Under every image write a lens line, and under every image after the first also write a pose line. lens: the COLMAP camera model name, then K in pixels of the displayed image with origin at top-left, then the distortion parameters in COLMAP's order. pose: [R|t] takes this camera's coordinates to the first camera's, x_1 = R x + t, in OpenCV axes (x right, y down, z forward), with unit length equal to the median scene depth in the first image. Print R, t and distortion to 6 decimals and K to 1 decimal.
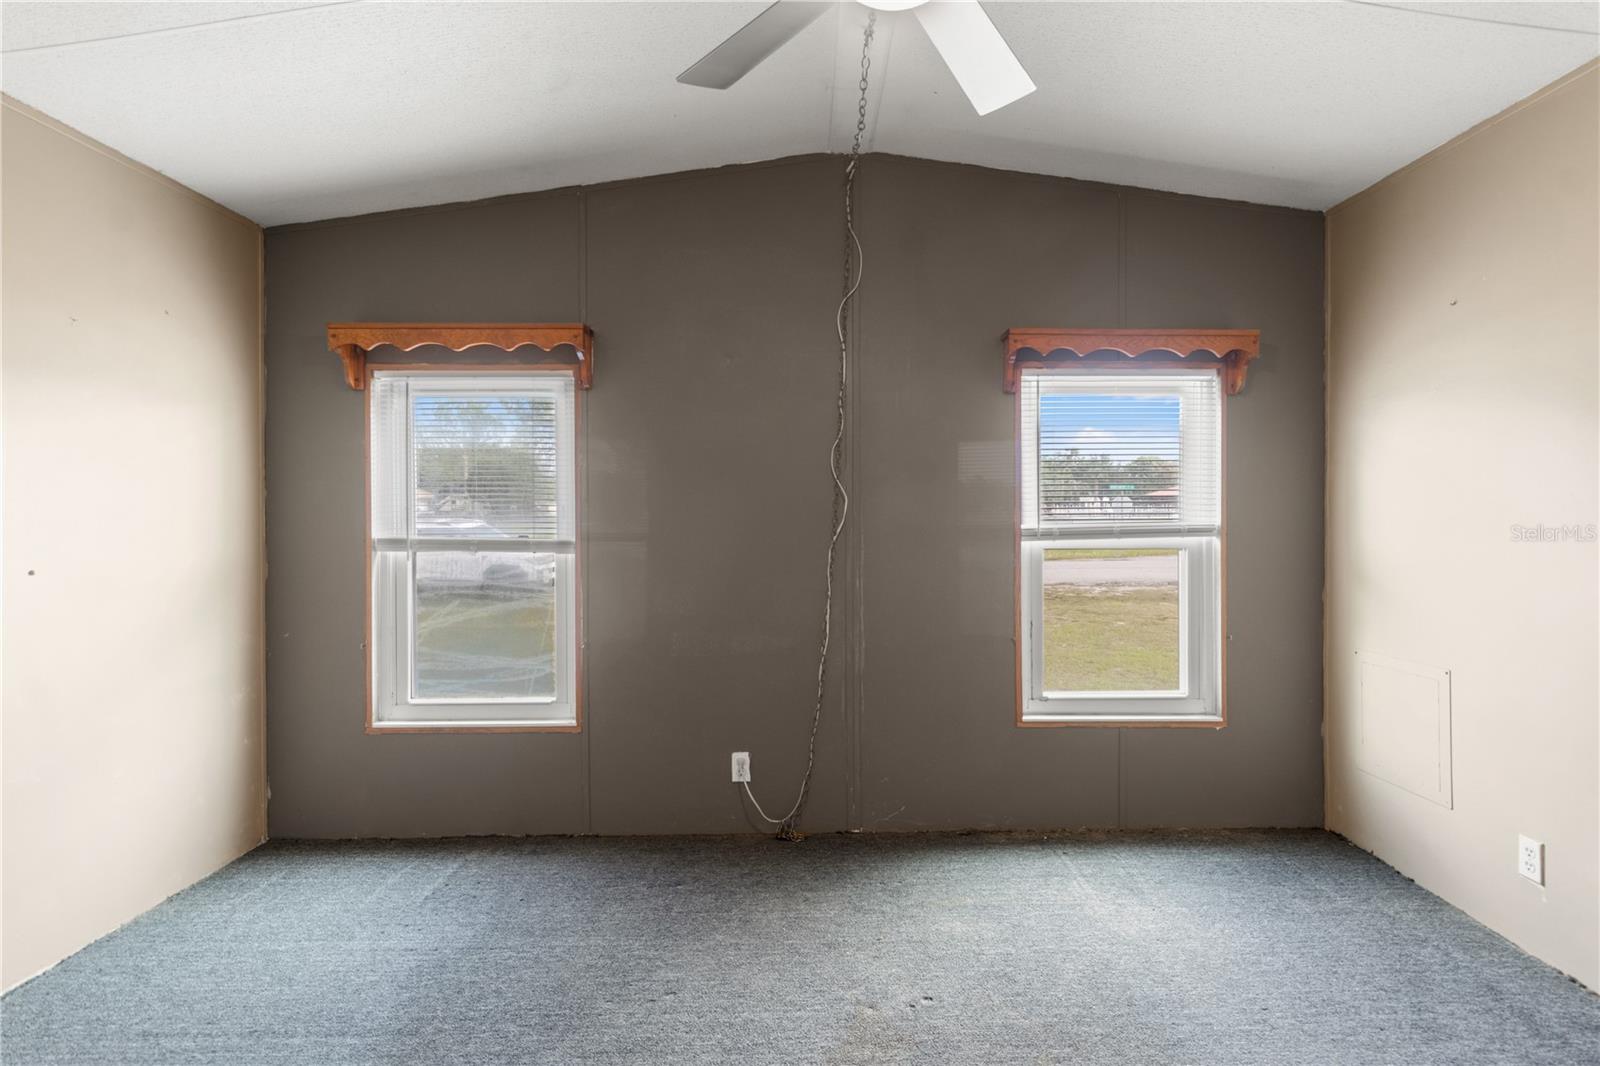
lens RADIAL K [[796.0, 0, 835.6], [0, 796.0, 508.2], [0, 0, 1]] dist [-0.001891, -0.000312]
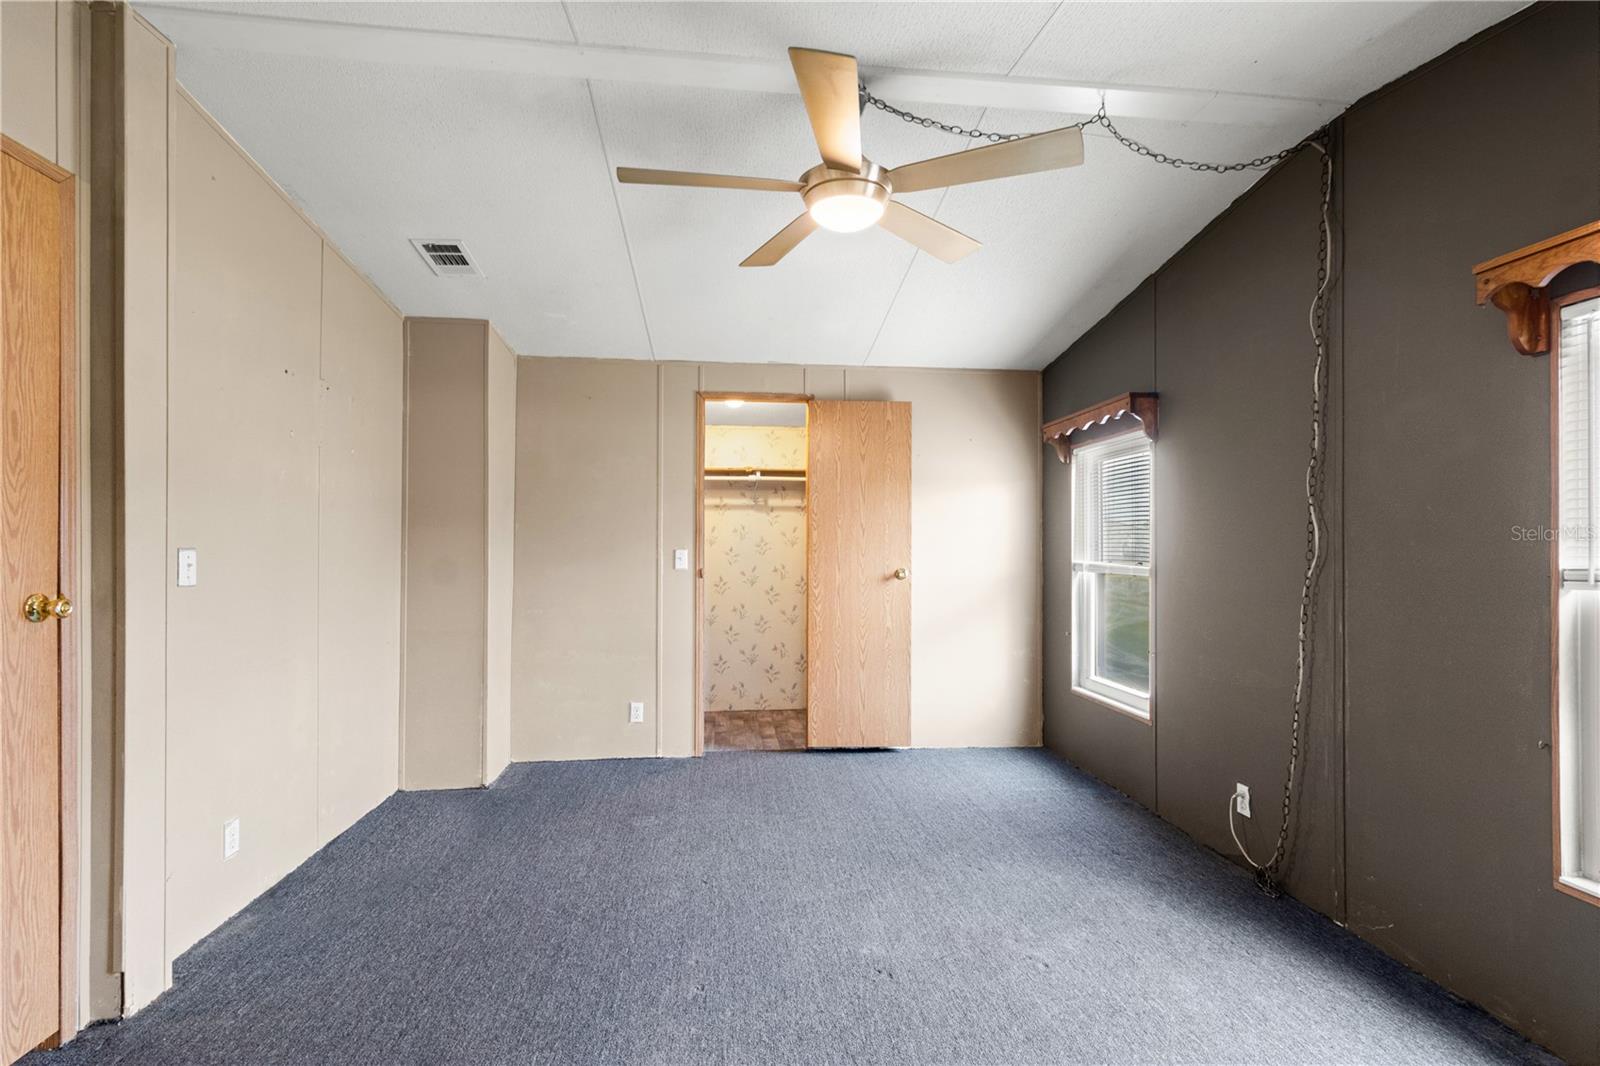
lens RADIAL K [[749.5, 0, 800.3], [0, 749.5, 548.3], [0, 0, 1]] dist [0.001188, 0.000450]
pose [[0.087030, 0.000906, -0.996205, 0.778942], [-0.000124, 1.000000, 0.000899, 0.009786], [0.996206, 0.000045, 0.087030, 0.372529]]
